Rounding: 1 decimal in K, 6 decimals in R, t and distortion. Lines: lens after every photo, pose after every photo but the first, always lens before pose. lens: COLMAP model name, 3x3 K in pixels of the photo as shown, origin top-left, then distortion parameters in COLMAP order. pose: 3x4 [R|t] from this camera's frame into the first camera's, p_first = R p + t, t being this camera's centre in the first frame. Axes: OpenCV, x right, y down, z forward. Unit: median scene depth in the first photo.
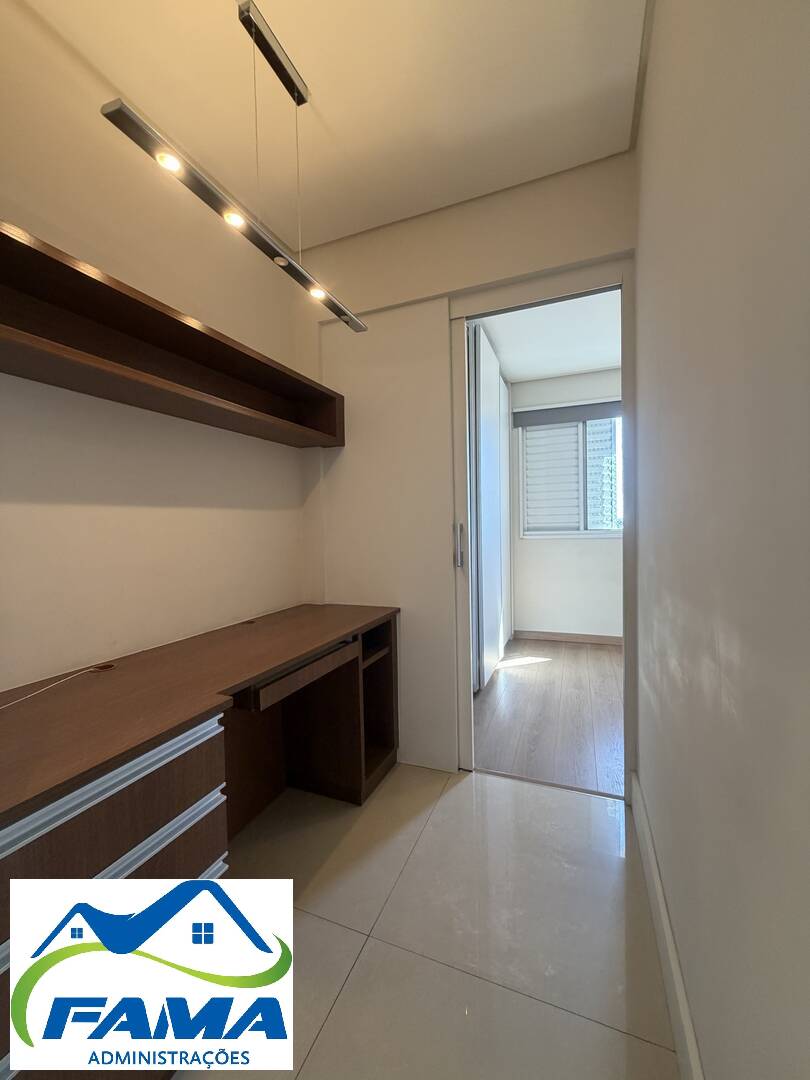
lens RADIAL K [[431.2, 0, 409.2], [0, 431.2, 536.2], [0, 0, 1]] dist [0.000436, -0.000498]
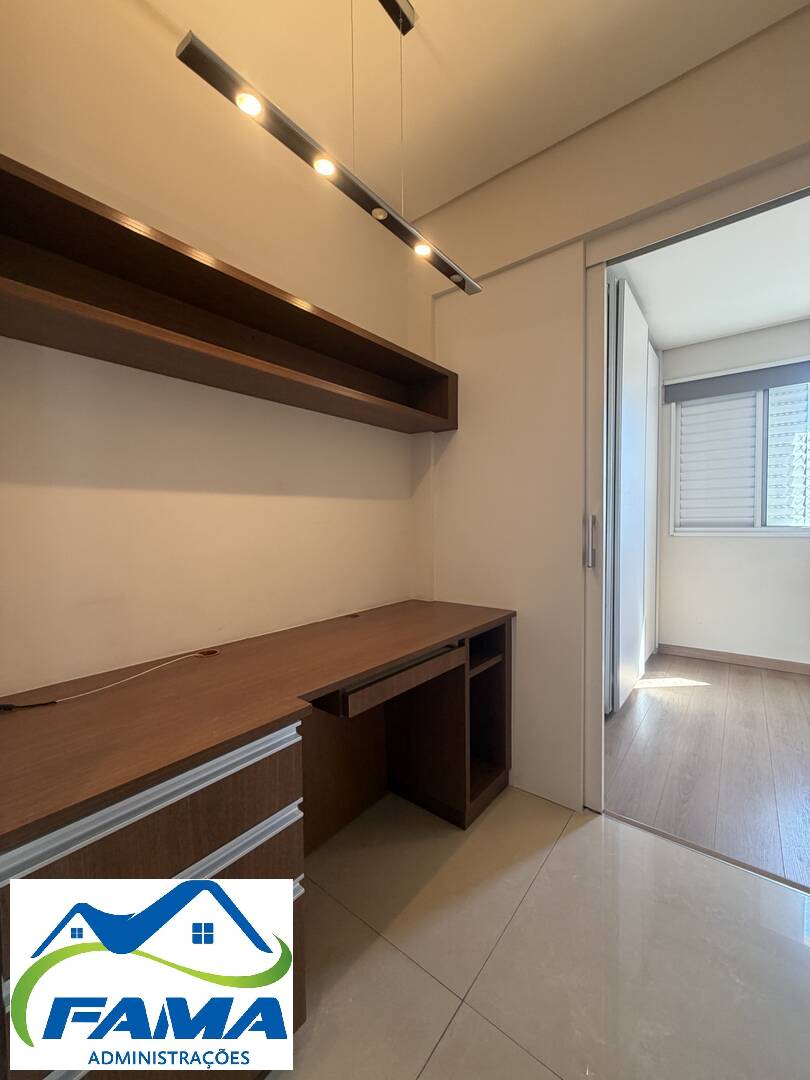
lens RADIAL K [[431.2, 0, 407.7], [0, 431.2, 536.5], [0, 0, 1]] dist [0.000436, -0.000498]
pose [[0.958440, 0.021184, -0.284506, 0.014158], [-0.017085, 0.999711, 0.016884, 0.003763], [0.284781, -0.011321, 0.958526, 0.103247]]
